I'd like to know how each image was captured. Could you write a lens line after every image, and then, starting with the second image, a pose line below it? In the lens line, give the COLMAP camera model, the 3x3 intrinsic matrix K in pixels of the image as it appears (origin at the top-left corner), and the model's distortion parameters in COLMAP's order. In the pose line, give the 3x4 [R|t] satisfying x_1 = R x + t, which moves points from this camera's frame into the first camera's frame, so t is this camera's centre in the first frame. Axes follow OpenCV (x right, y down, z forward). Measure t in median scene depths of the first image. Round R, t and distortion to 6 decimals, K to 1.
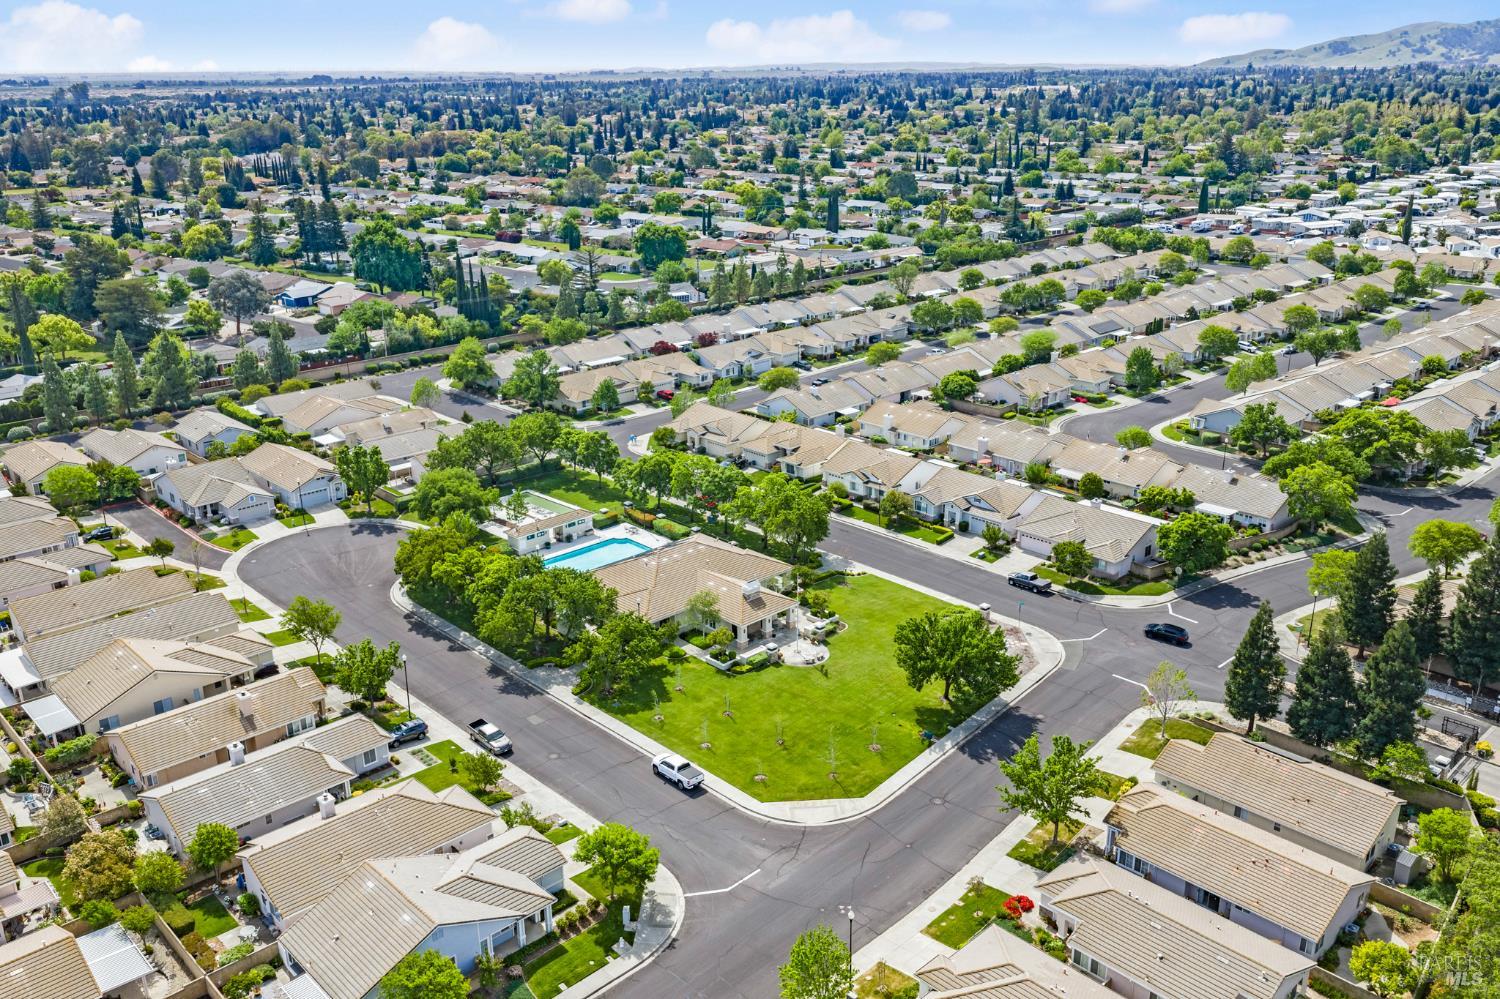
lens RADIAL K [[1242.6, 0, 757.9], [0, 1242.6, 498.1], [0, 0, 1]] dist [0.012968, -0.001593]
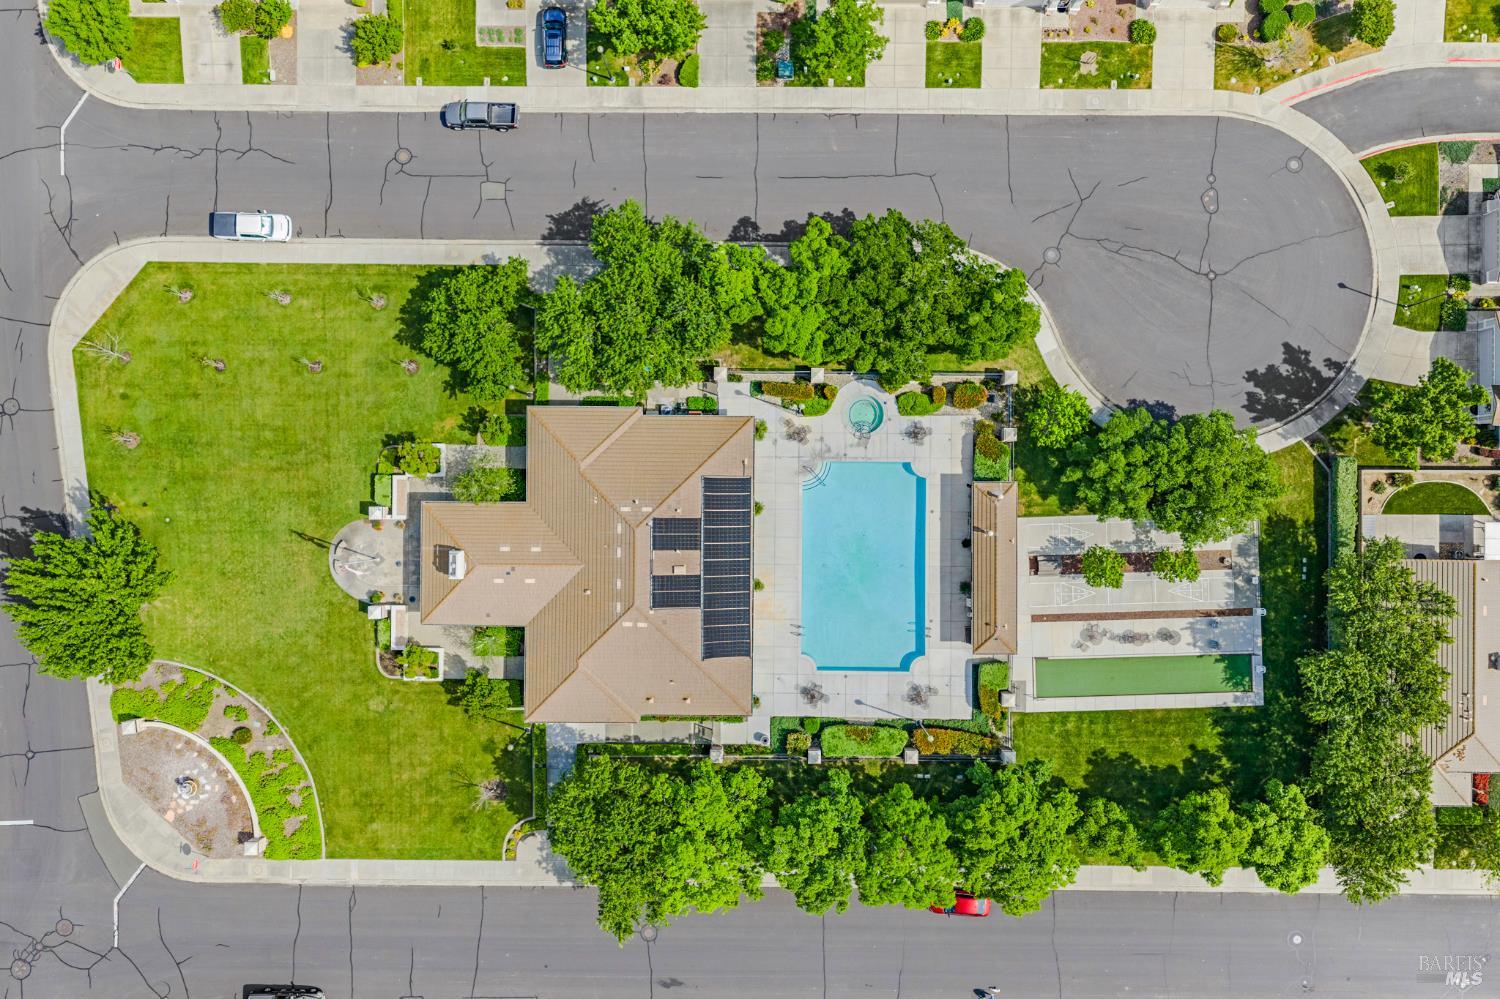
lens RADIAL K [[1242.6, 0, 757.9], [0, 1242.6, 498.1], [0, 0, 1]] dist [0.012968, -0.001593]
pose [[-0.698050, 0.715934, 0.012791, -0.135778], [-0.221614, -0.232995, 0.946890, -0.518553], [0.680891, 0.658142, 0.321303, 0.800857]]
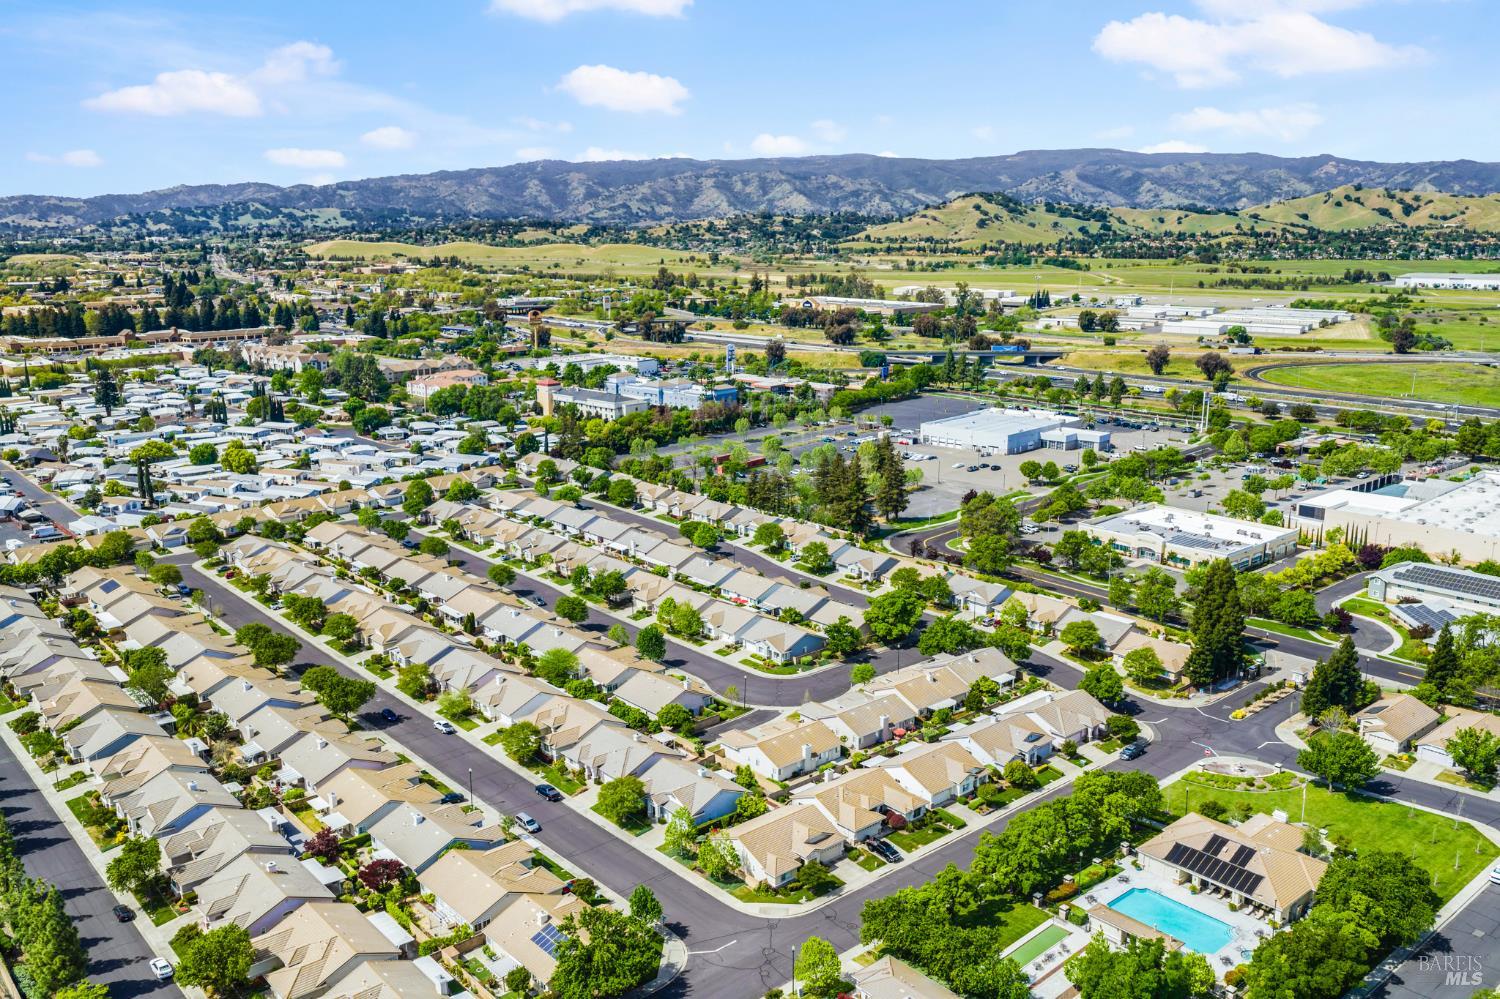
lens RADIAL K [[1242.6, 0, 757.9], [0, 1242.6, 498.1], [0, 0, 1]] dist [0.012968, -0.001593]
pose [[0.042912, -0.212214, 0.976281, -1.171201], [0.328608, 0.925809, 0.186800, -0.630100], [-0.943491, 0.312797, 0.109464, 1.169836]]
